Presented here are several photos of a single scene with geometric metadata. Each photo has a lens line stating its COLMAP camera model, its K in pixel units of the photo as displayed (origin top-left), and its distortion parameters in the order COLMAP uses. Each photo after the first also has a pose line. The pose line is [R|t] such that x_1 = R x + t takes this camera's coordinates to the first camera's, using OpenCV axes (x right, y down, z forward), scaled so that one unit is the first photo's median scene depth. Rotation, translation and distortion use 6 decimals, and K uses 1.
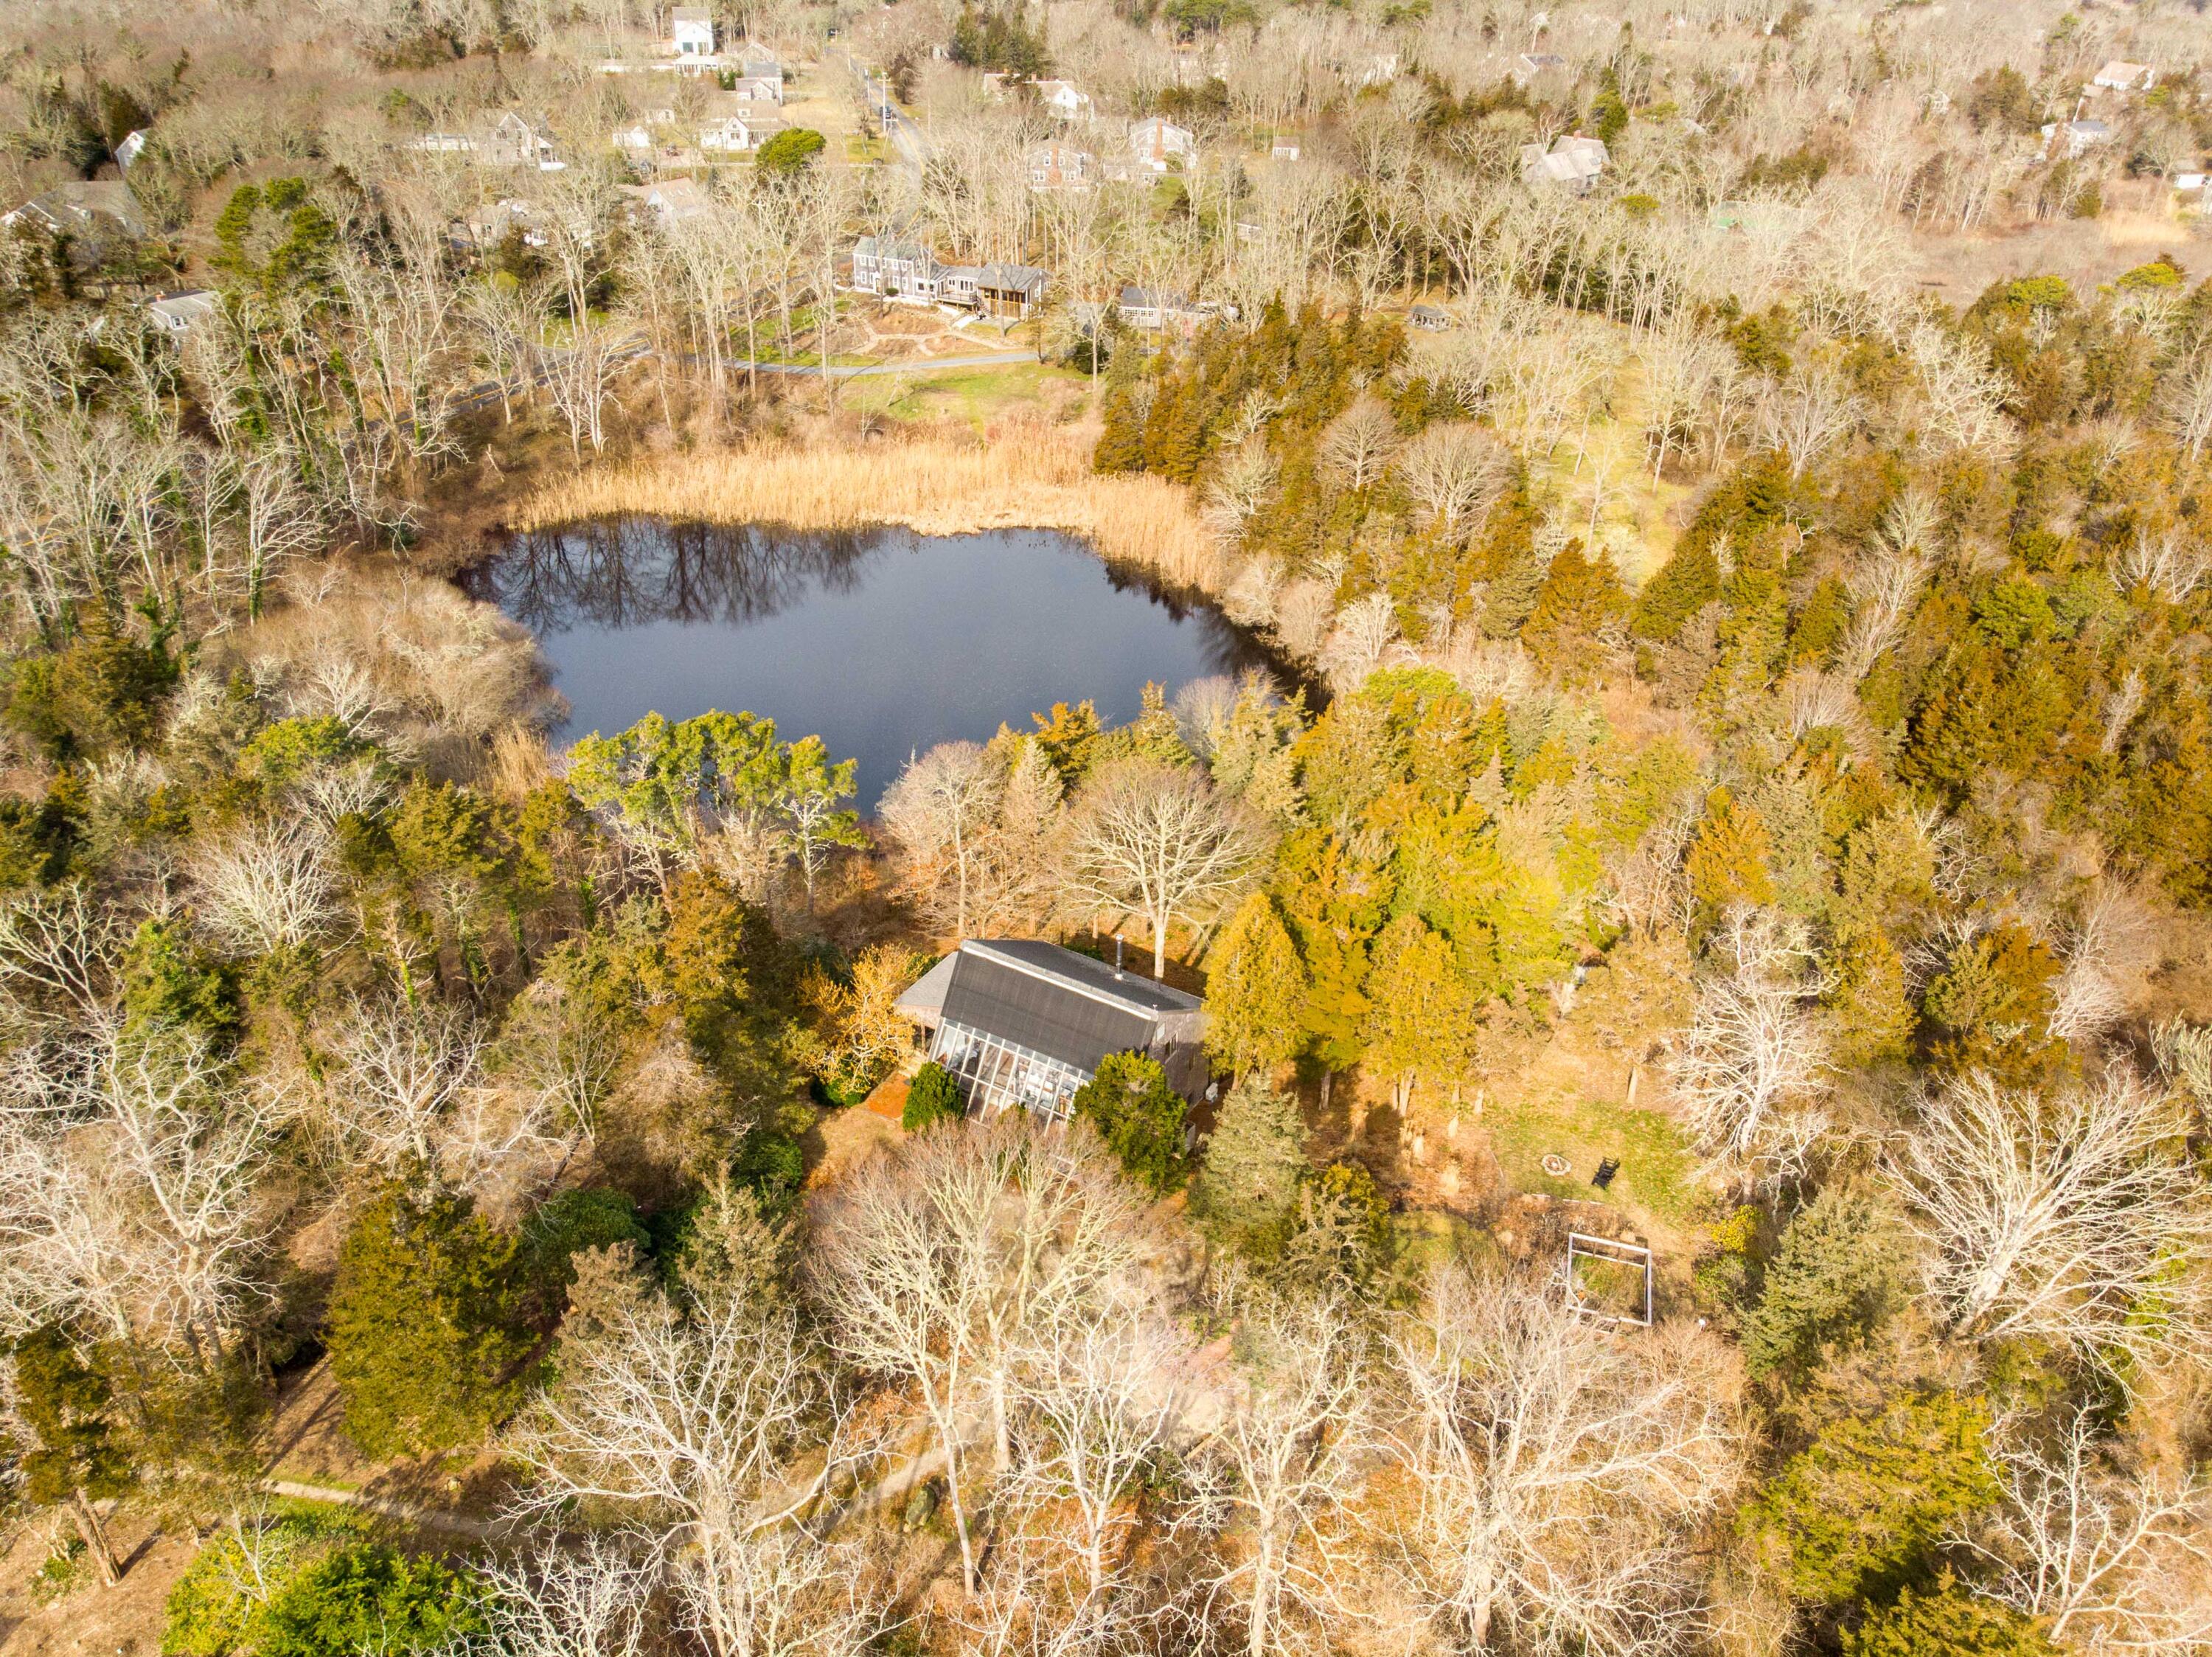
lens RADIAL K [[1634.2, 0, 1106.0], [0, 1634.2, 828.5], [0, 0, 1]] dist [-0.009584, 0.002079]
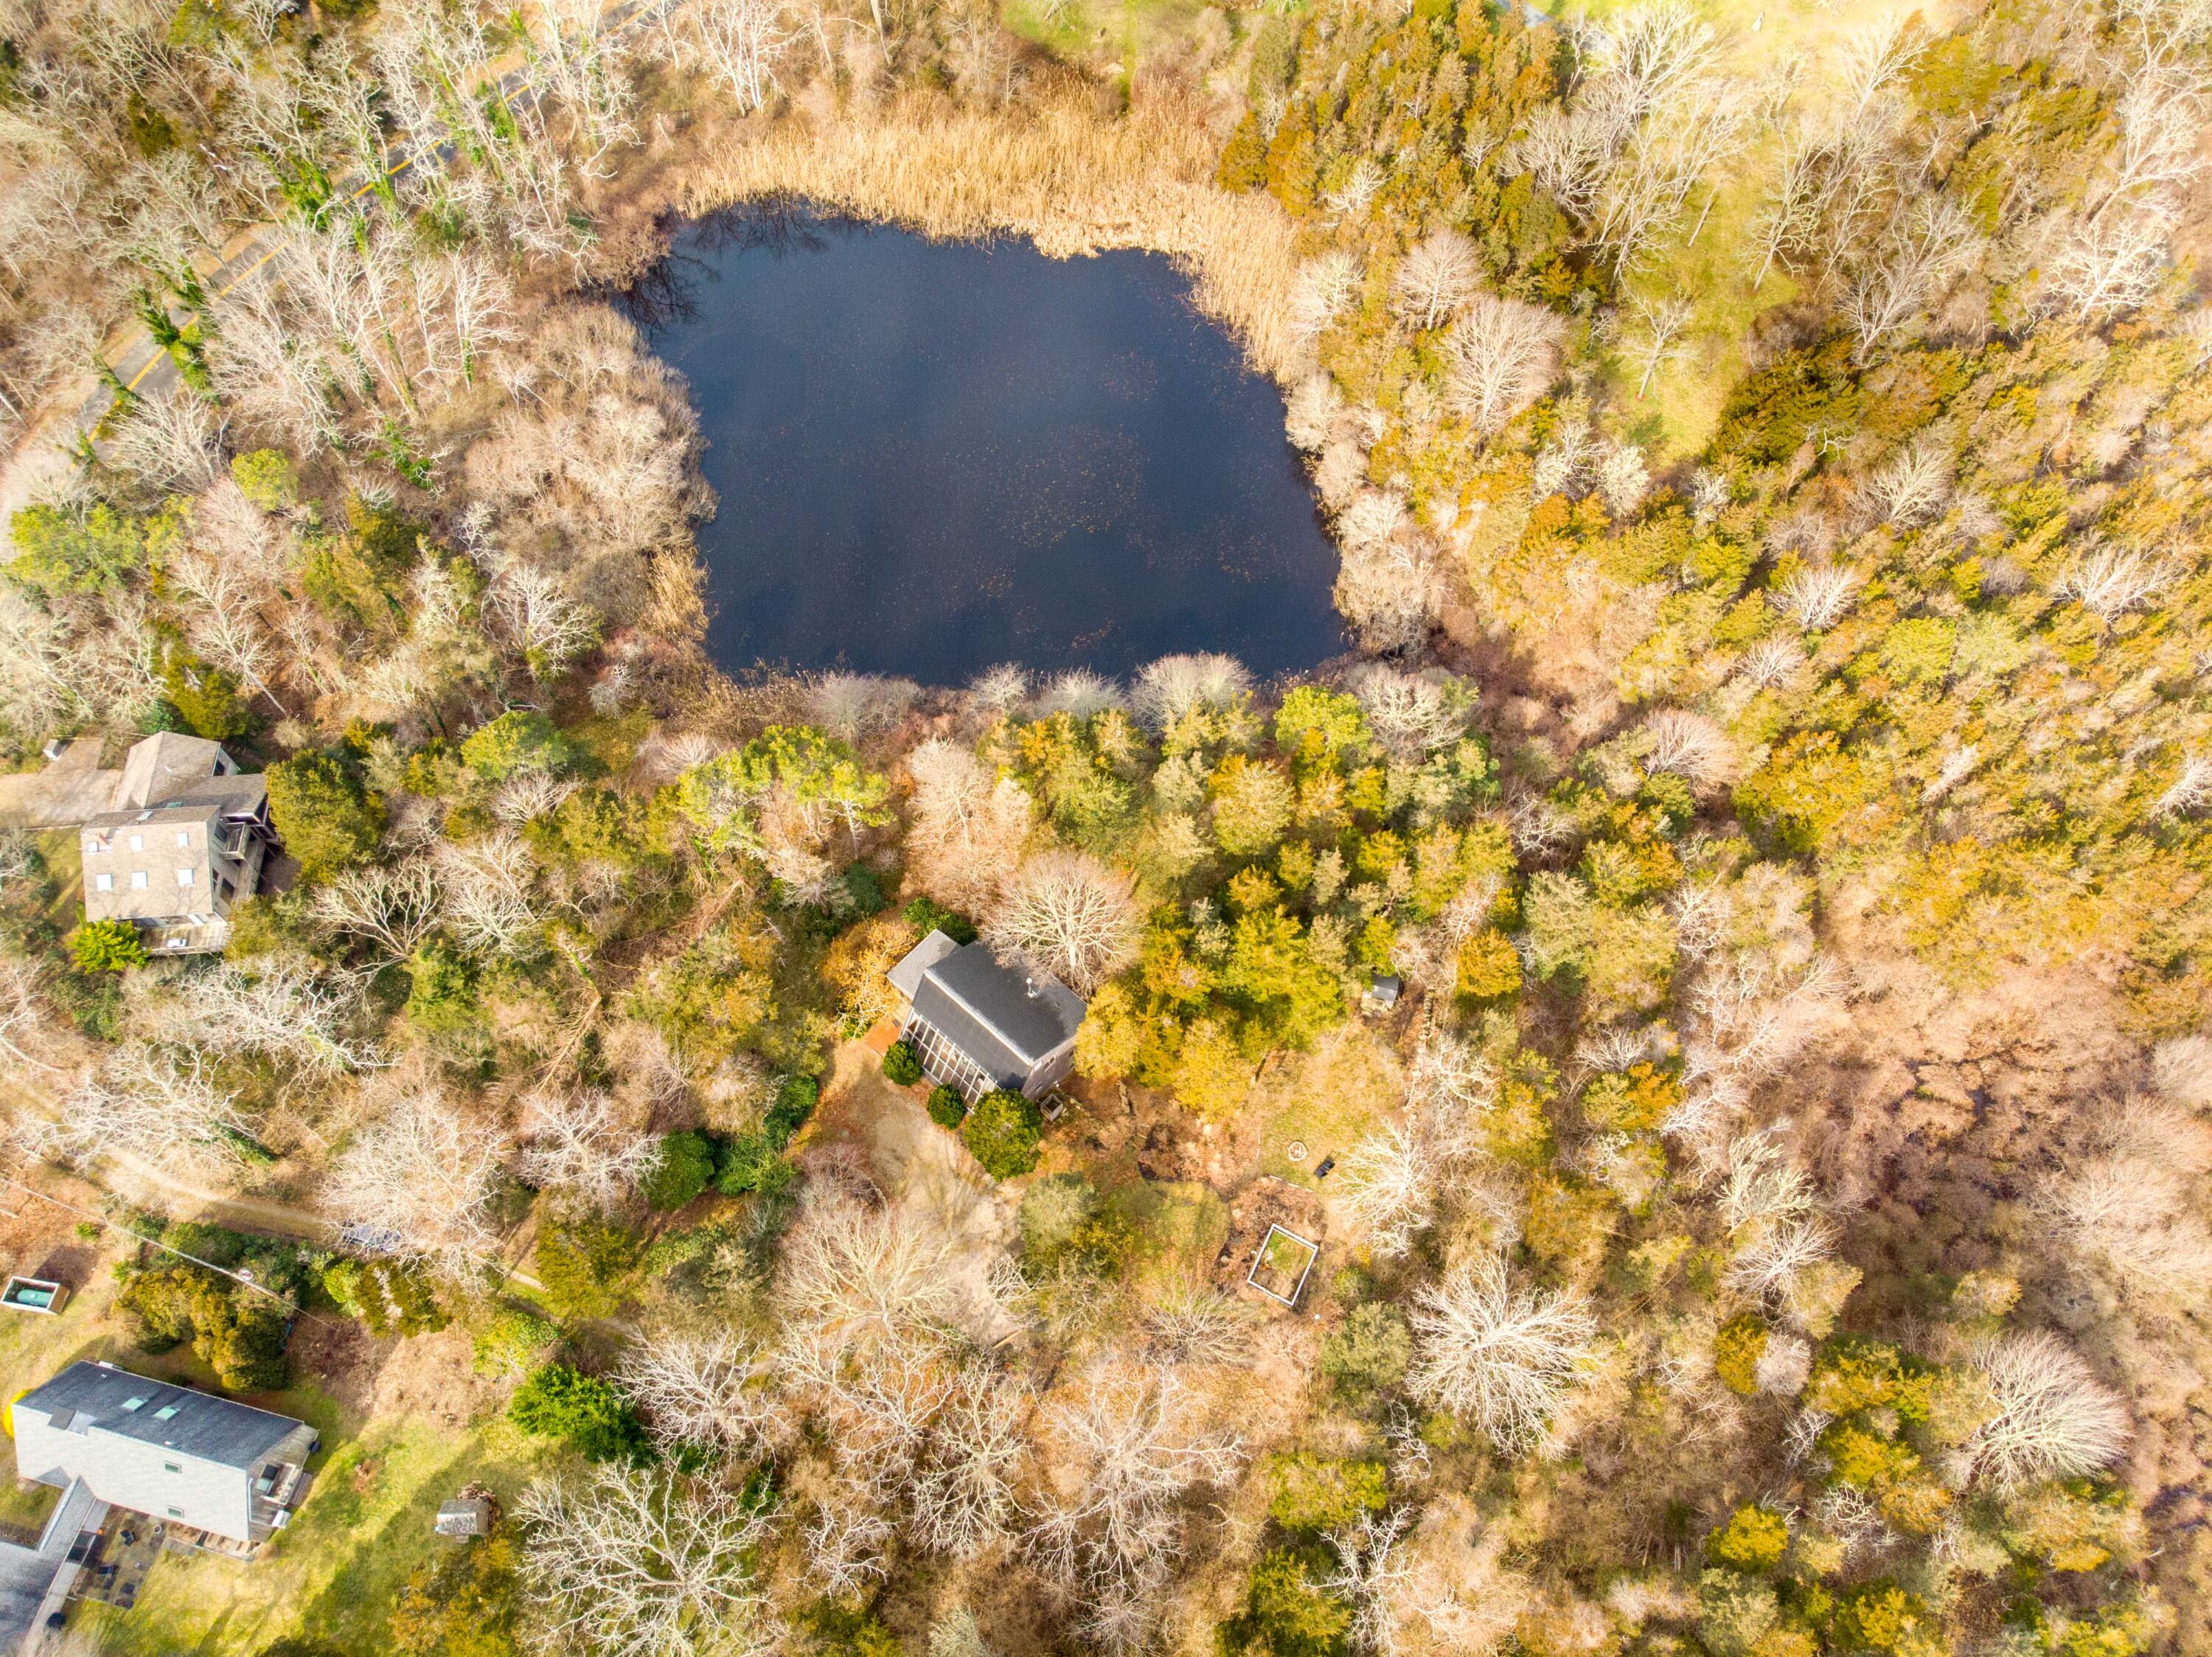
lens RADIAL K [[1634.2, 0, 1106.0], [0, 1634.2, 828.5], [0, 0, 1]] dist [-0.009584, 0.002079]
pose [[0.980954, 0.155631, -0.116226, 0.199190], [-0.078374, 0.864620, 0.496275, -0.694151], [0.177727, -0.477714, 0.860350, -0.176360]]
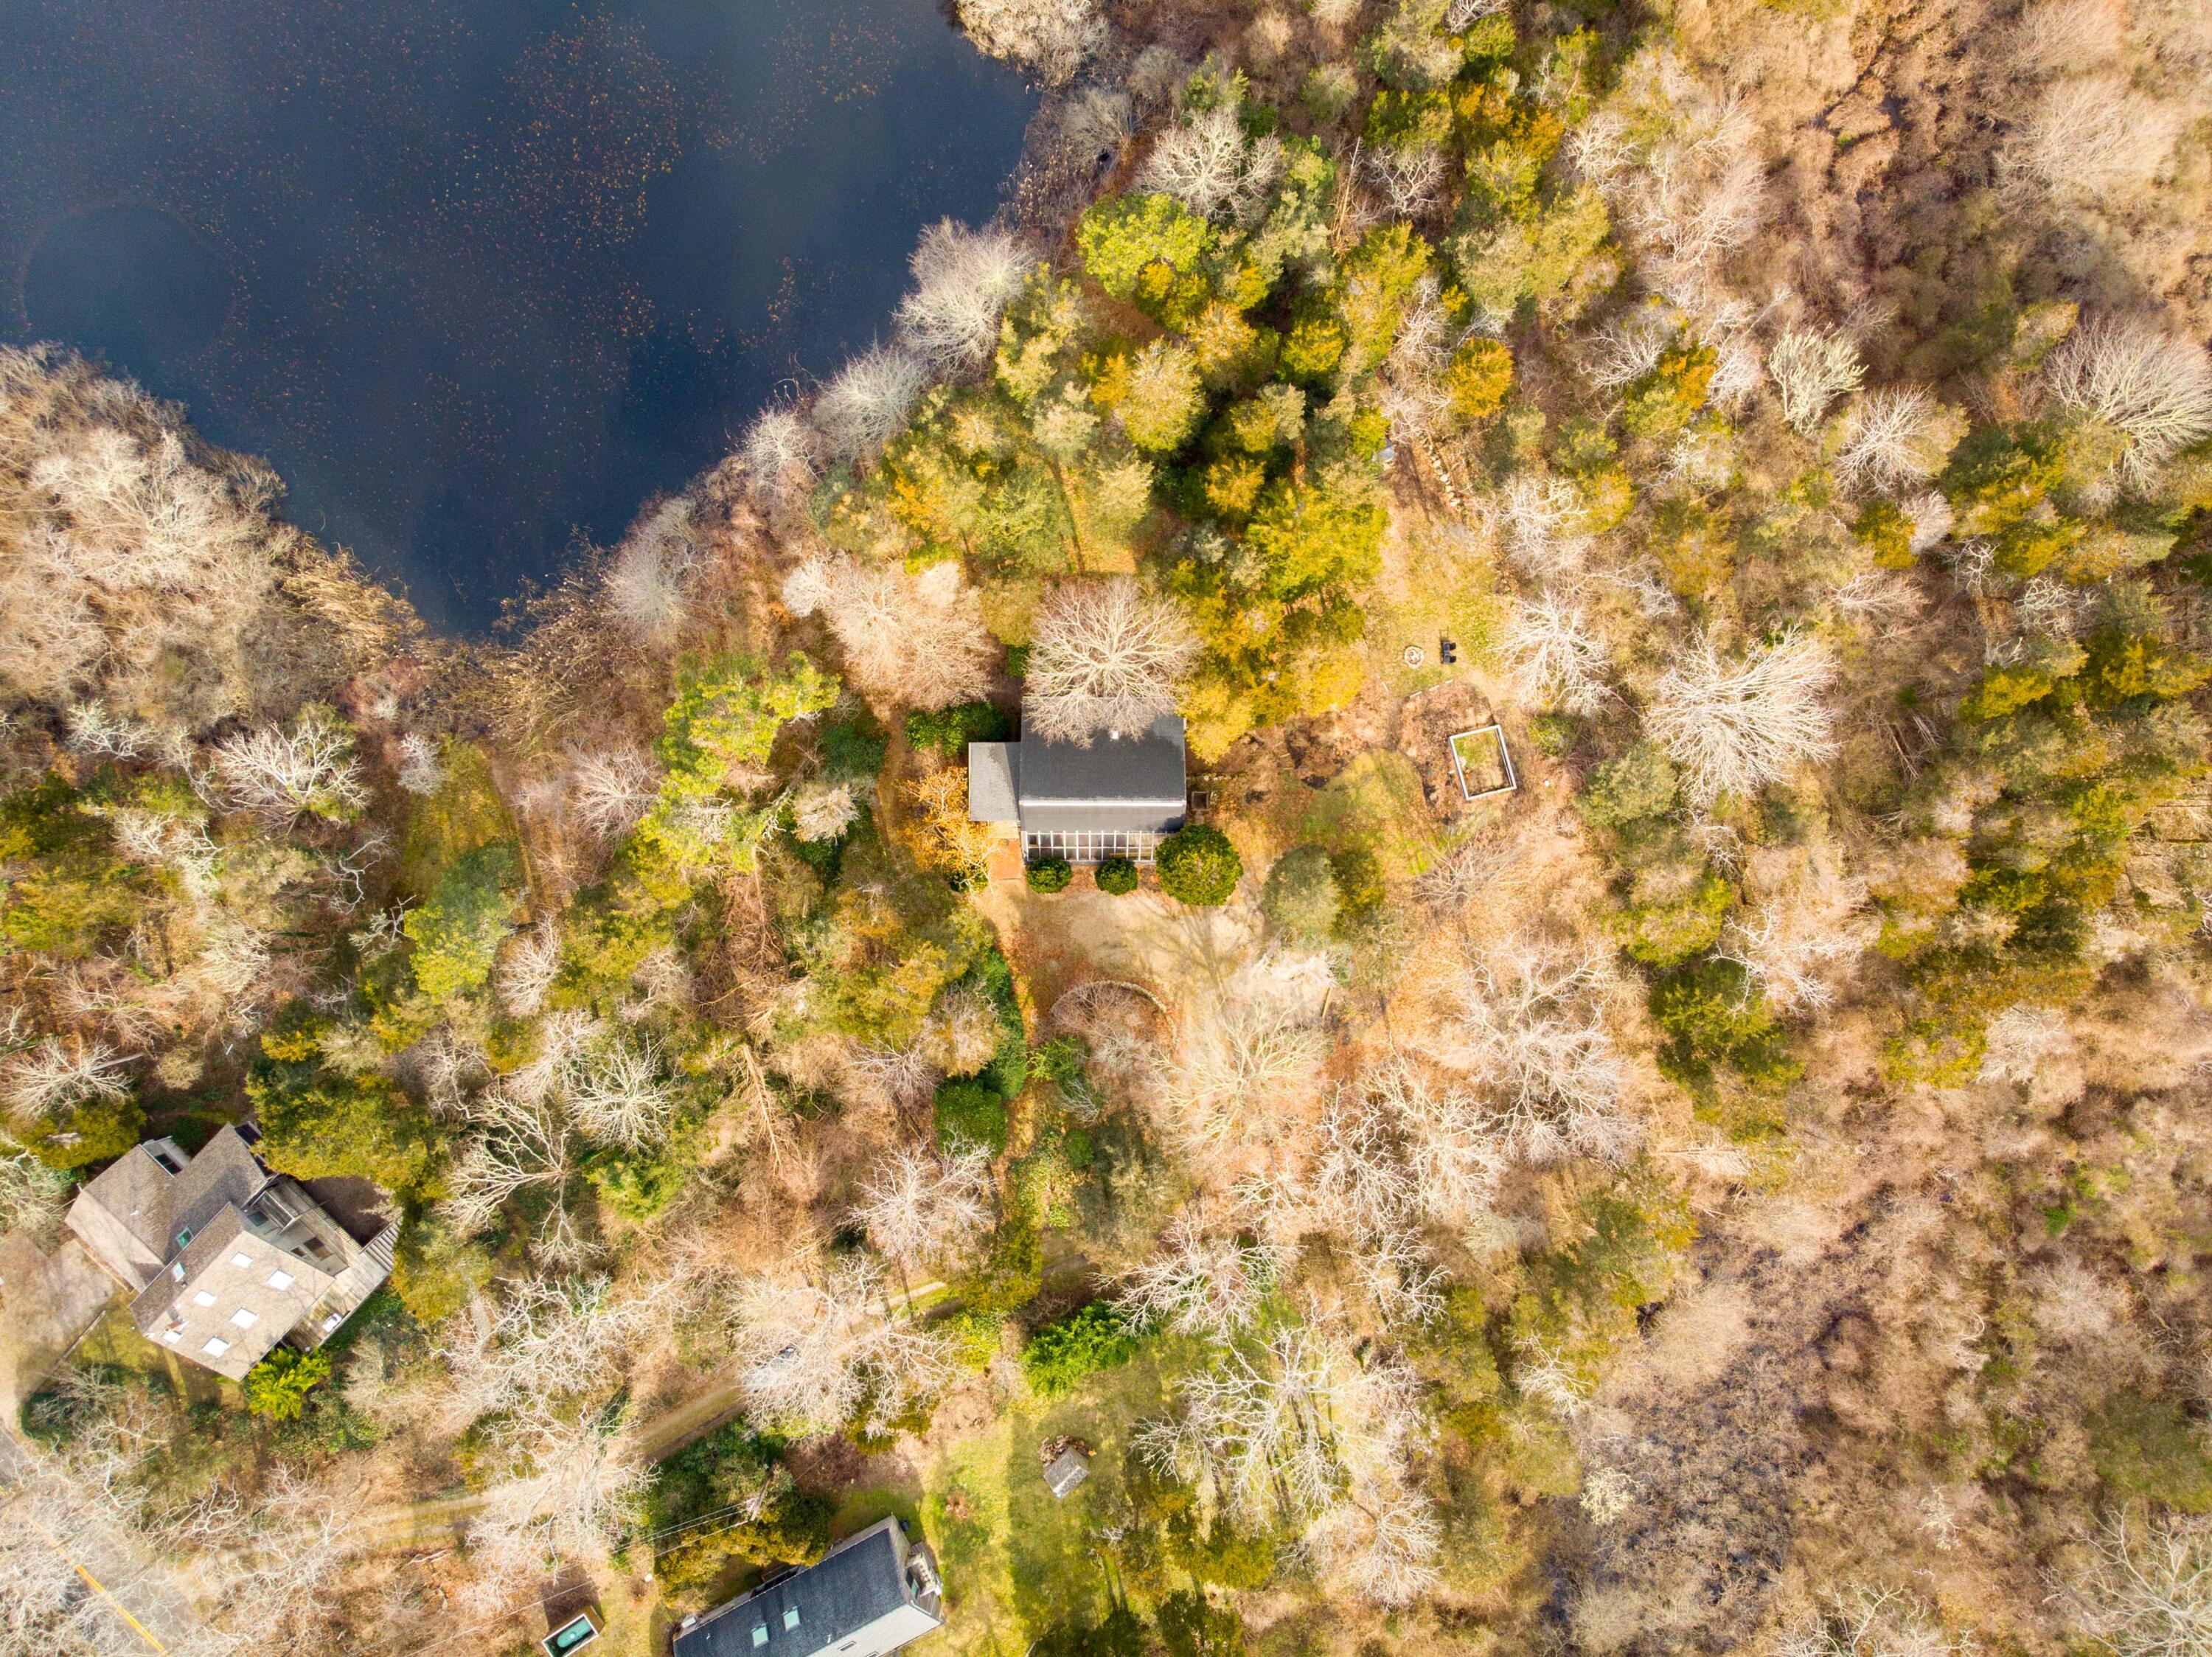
lens RADIAL K [[1646.6, 0, 1106.0], [0, 1646.6, 828.5], [0, 0, 1]] dist [0.001579, 0.000607]
pose [[0.856642, -0.515674, -0.015657, -0.013166], [0.272616, 0.426689, 0.862332, -0.928705], [-0.438002, -0.742978, 0.506101, 0.224546]]
